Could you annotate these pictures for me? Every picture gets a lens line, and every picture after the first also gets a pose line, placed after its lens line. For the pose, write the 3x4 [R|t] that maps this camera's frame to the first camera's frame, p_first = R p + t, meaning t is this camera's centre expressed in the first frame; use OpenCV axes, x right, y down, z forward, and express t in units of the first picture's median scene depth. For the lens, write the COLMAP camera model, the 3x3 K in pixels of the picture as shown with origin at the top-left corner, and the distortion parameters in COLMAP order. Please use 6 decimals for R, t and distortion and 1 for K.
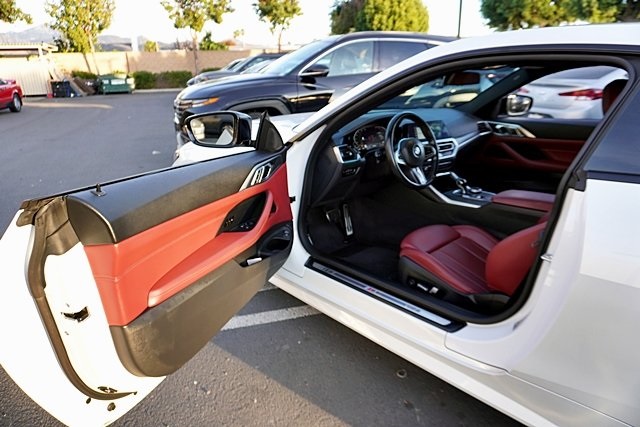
lens RADIAL K [[429.8, 0, 325.5], [0, 429.8, 214.3], [0, 0, 1]] dist [-0.044023, 0.031721]
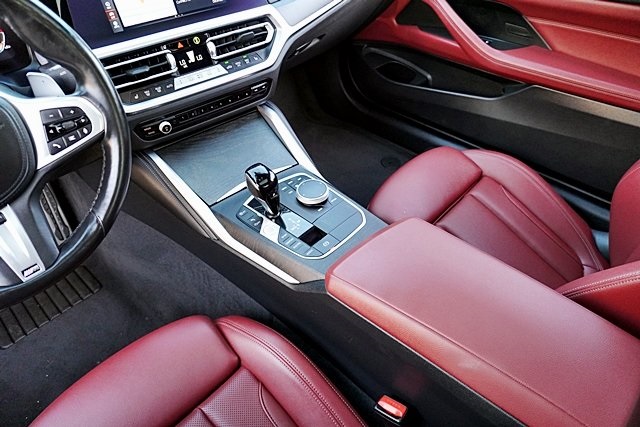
lens RADIAL K [[429.8, 0, 319.5], [0, 429.8, 216.1], [0, 0, 1]] dist [-0.044023, 0.031721]
pose [[0.998132, -0.041910, 0.044463, 0.145201], [0.019530, 0.908344, 0.417768, -0.077042], [-0.057897, -0.416119, 0.907465, 0.291931]]
